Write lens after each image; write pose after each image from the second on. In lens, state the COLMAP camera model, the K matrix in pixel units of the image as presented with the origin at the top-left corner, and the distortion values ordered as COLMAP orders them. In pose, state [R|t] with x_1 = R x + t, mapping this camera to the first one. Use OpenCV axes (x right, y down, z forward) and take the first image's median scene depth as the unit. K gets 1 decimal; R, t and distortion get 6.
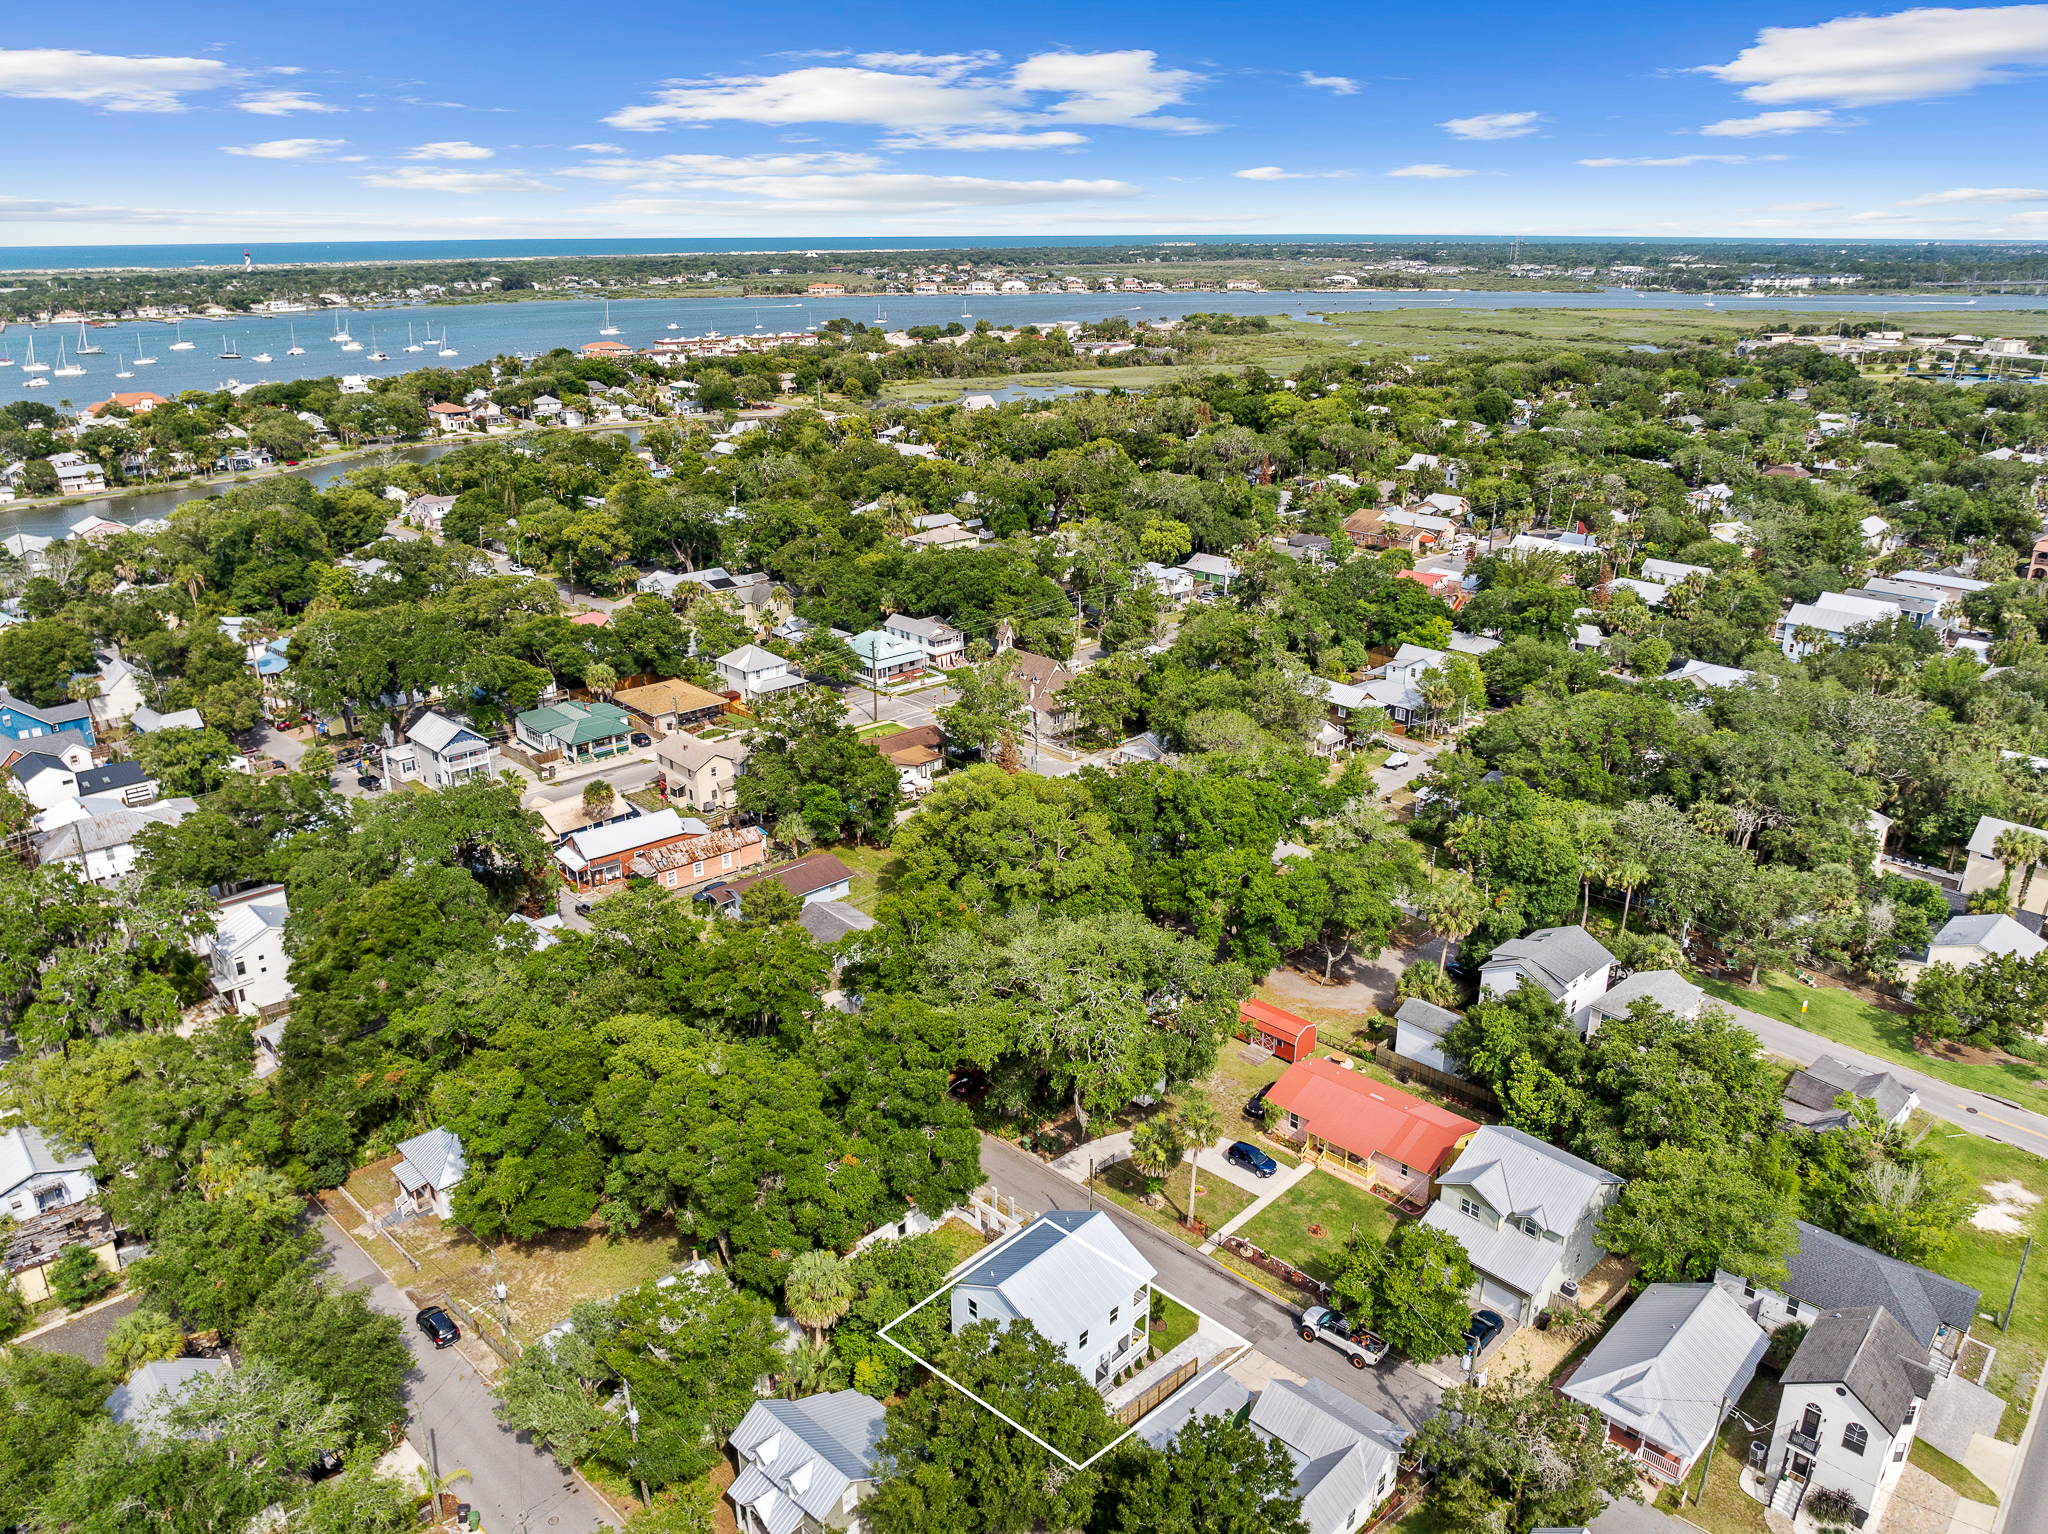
lens RADIAL K [[1450.6, 0, 1024.0], [0, 1450.6, 767.0], [0, 0, 1]] dist [-0.047172, 0.009203]
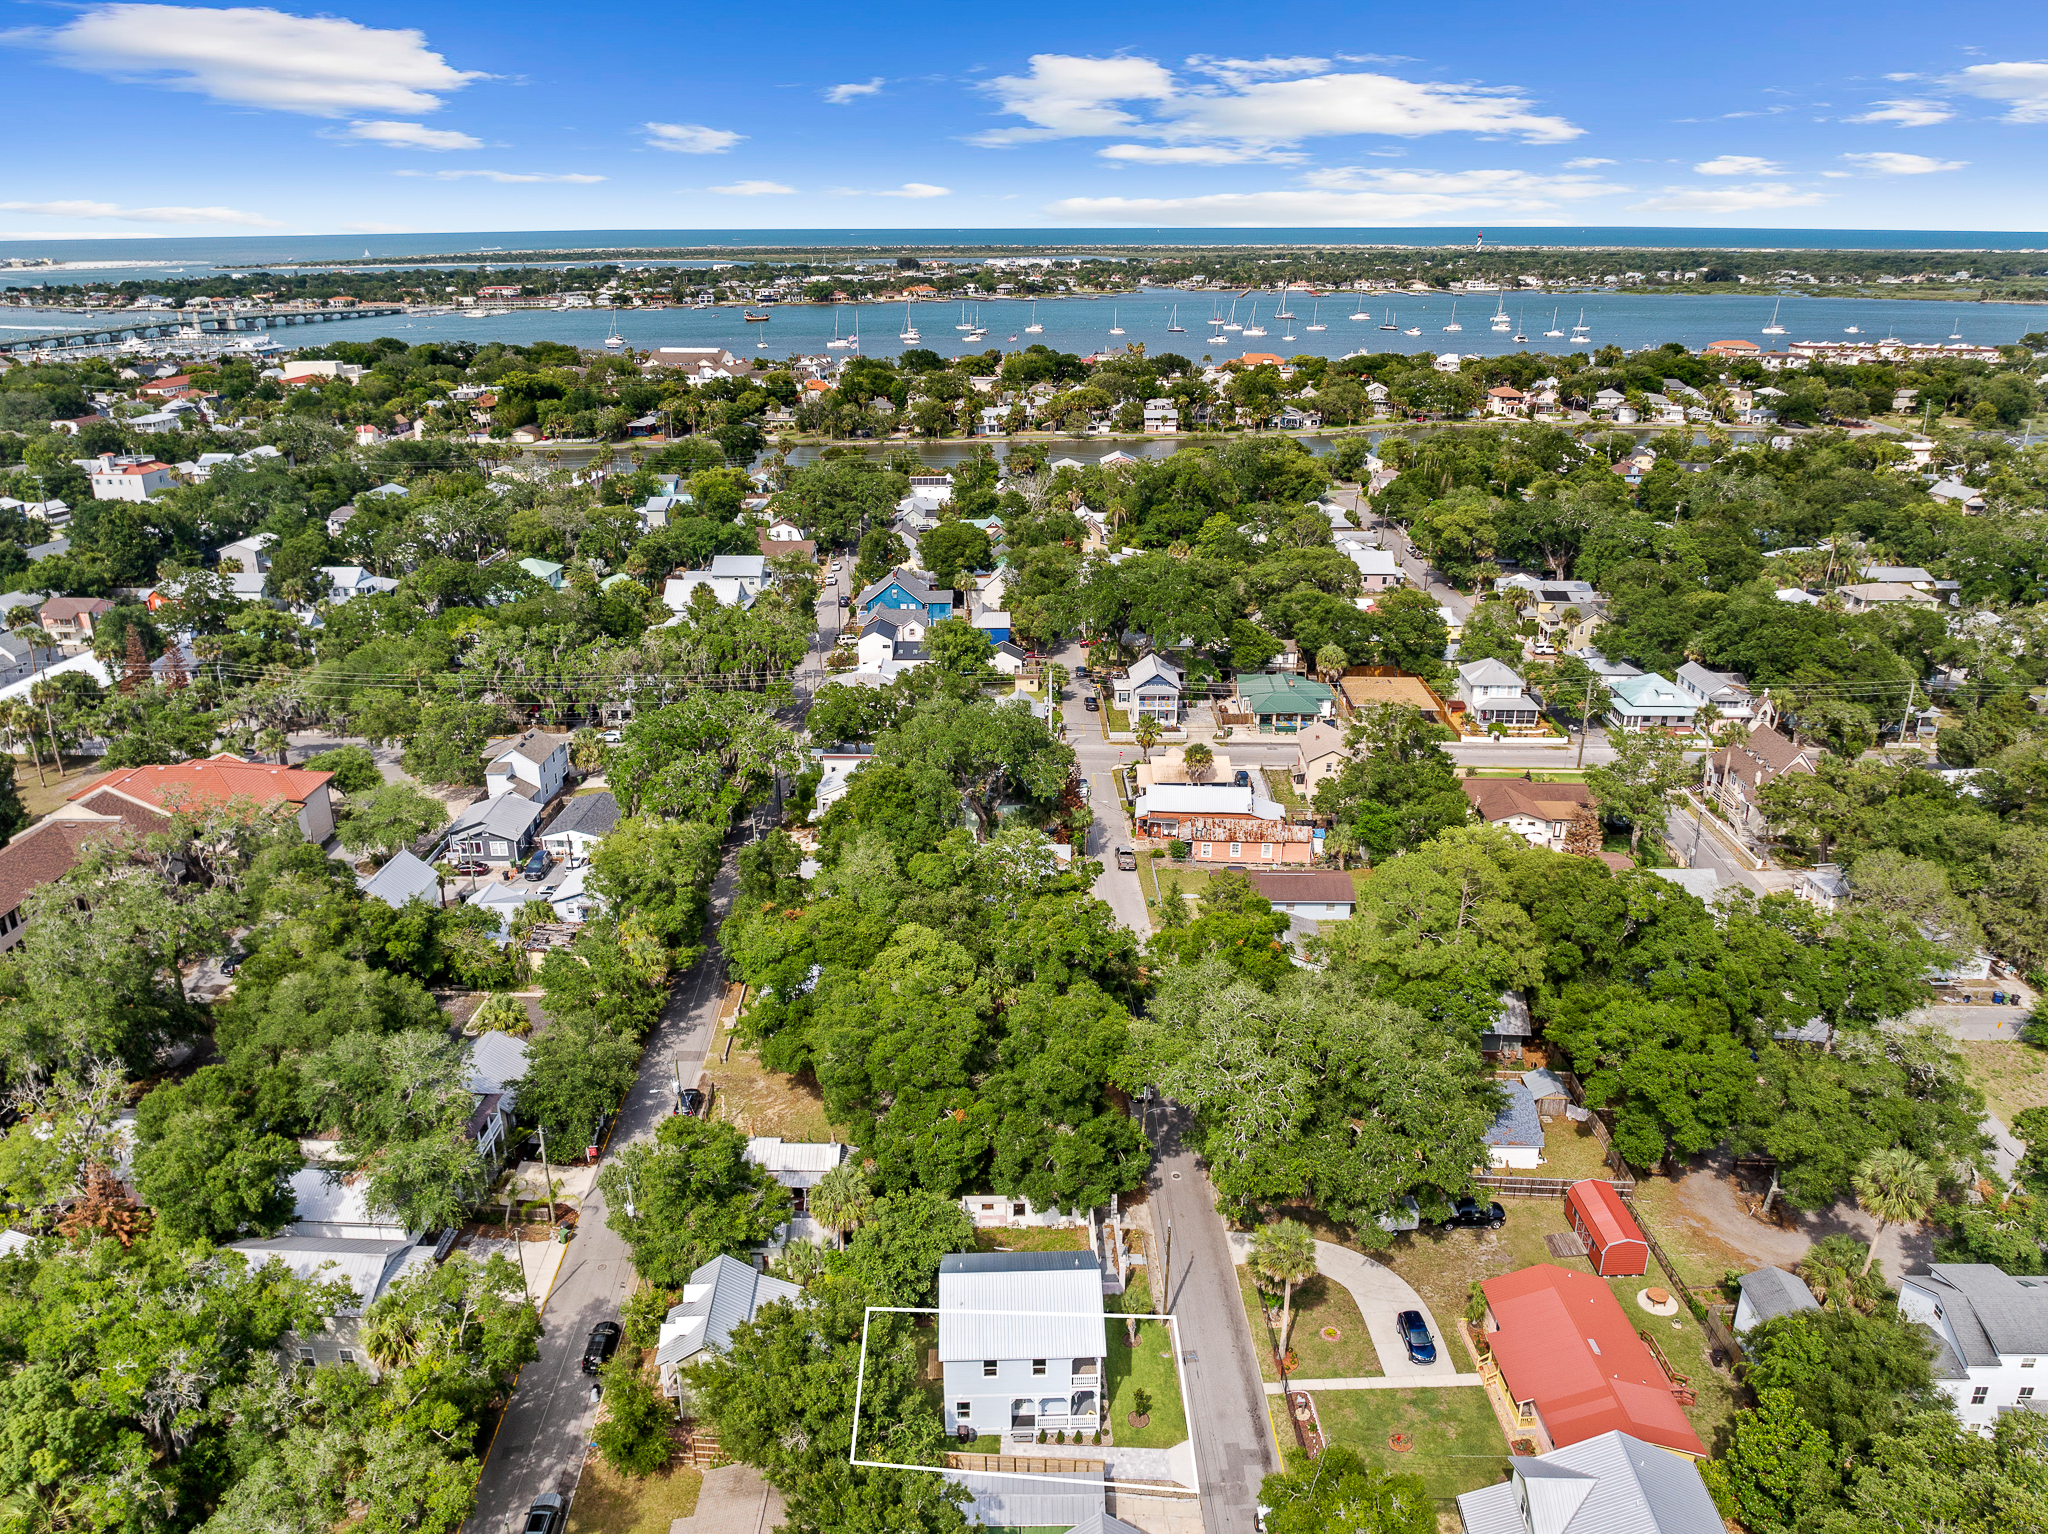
lens RADIAL K [[1443.1, 0, 1024.0], [0, 1443.1, 767.0], [0, 0, 1]] dist [-0.041601, 0.000654]
pose [[0.707841, 0.249605, -0.660801, 0.186804], [-0.243266, 0.964400, 0.103701, -0.031189], [0.663161, 0.087346, 0.743362, 0.082709]]
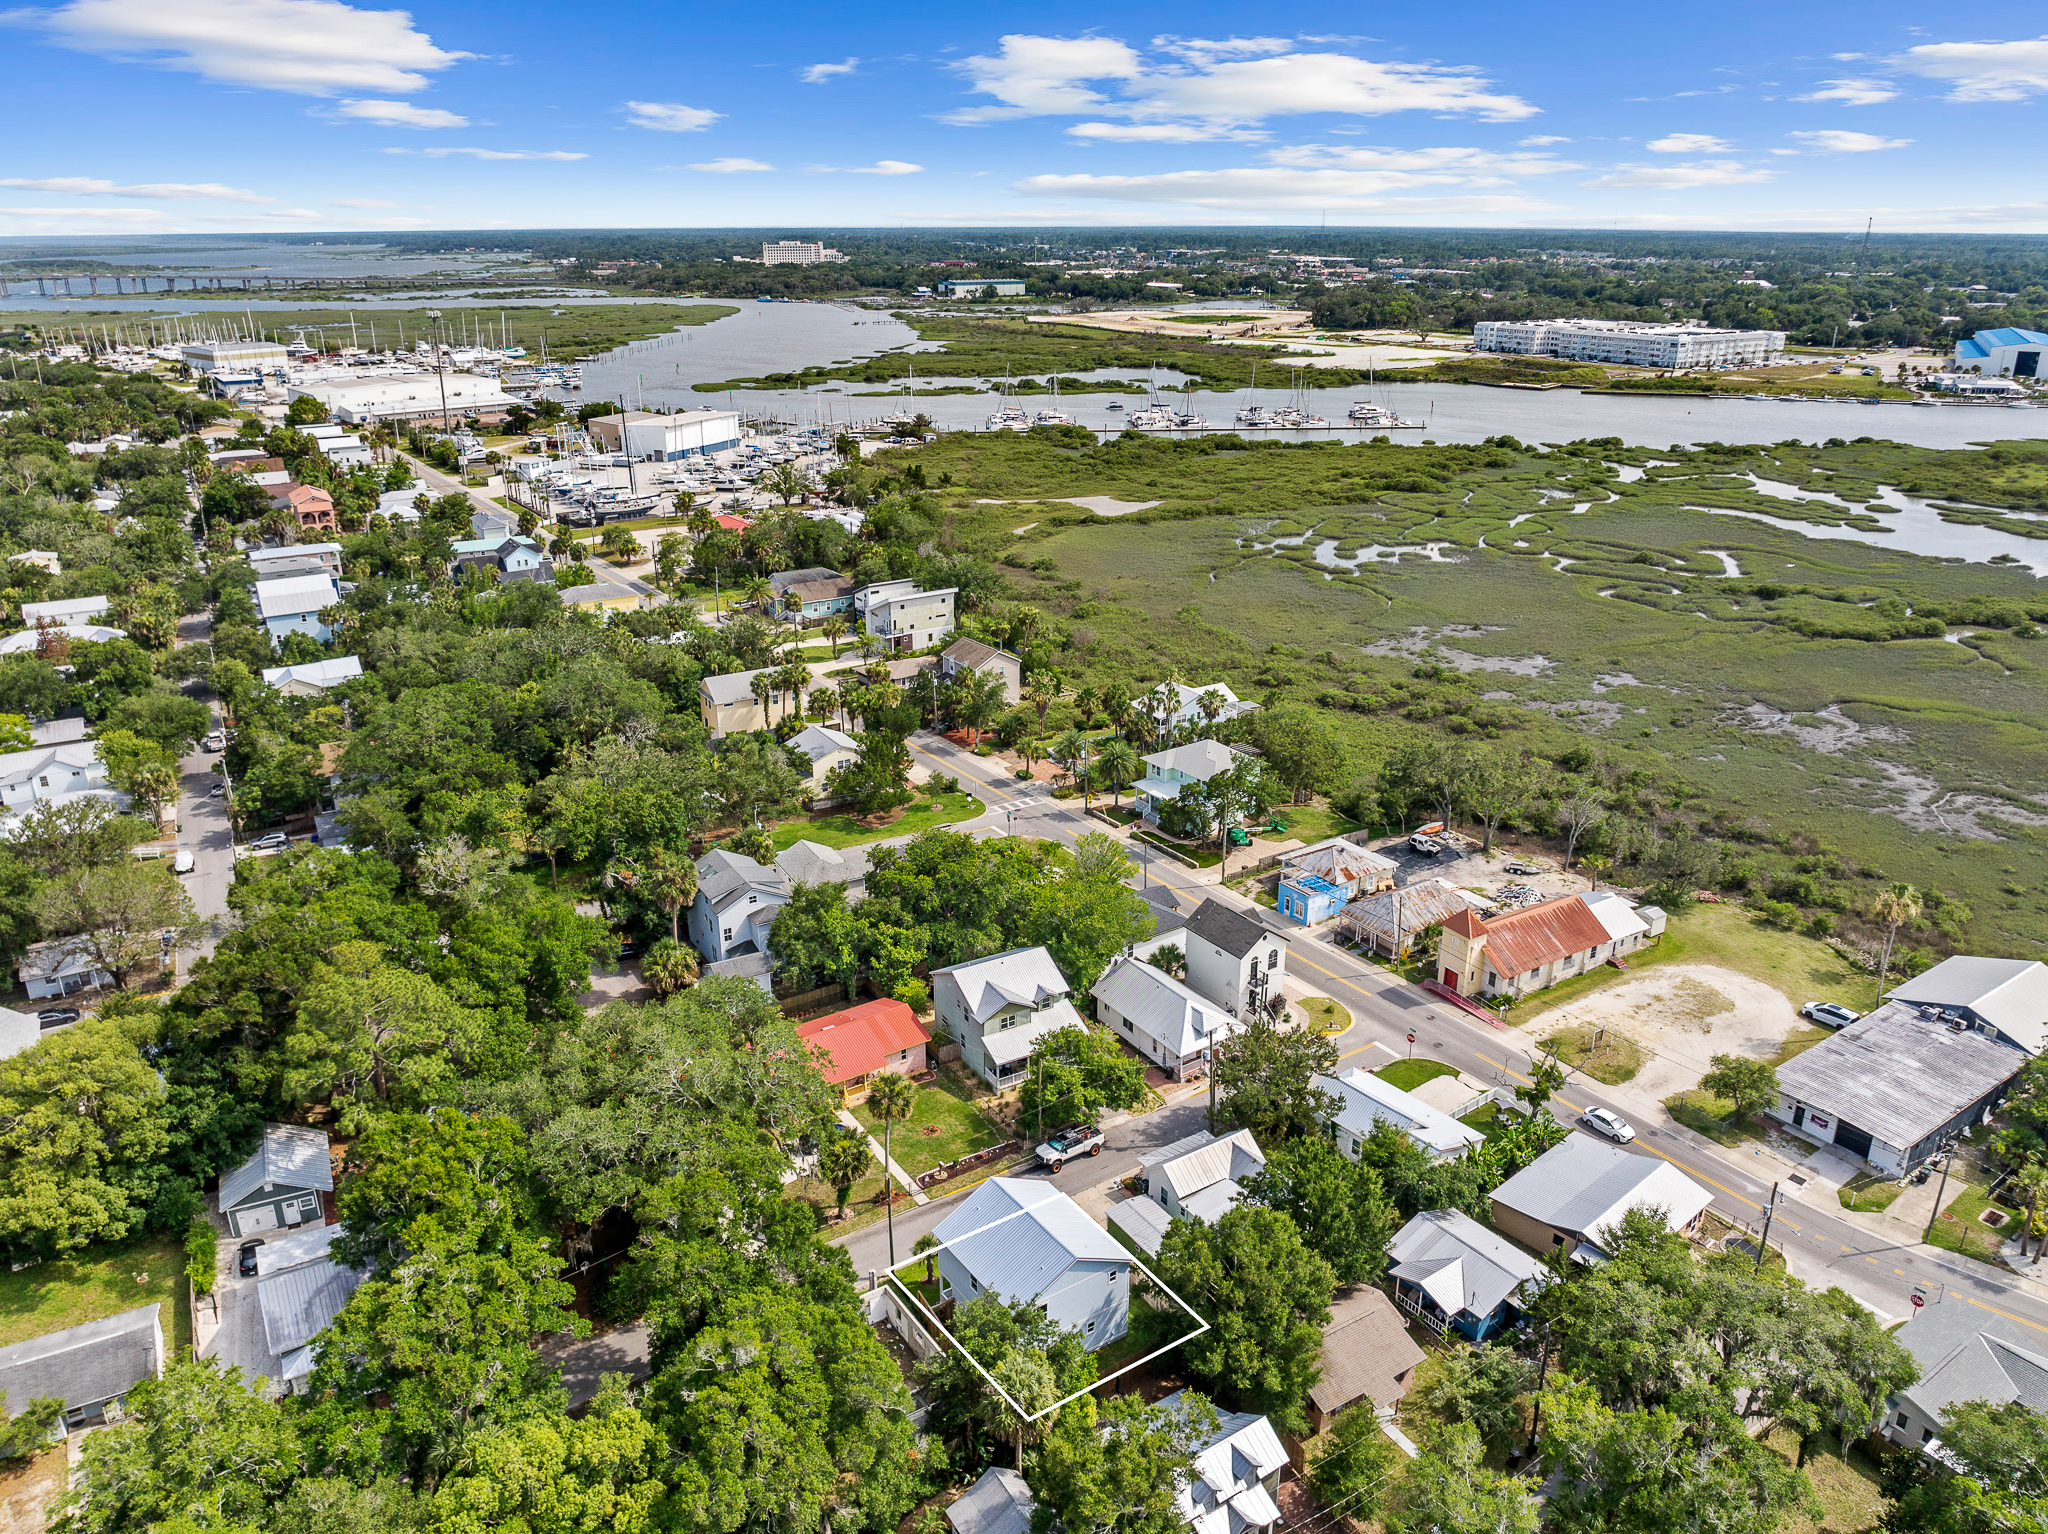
lens RADIAL K [[1443.1, 0, 1024.0], [0, 1443.1, 767.0], [0, 0, 1]] dist [-0.041601, 0.000654]
pose [[0.219911, -0.340979, 0.913987, -0.263576], [0.338048, 0.905507, 0.256478, -0.071795], [-0.915075, 0.252569, 0.314398, 0.197439]]
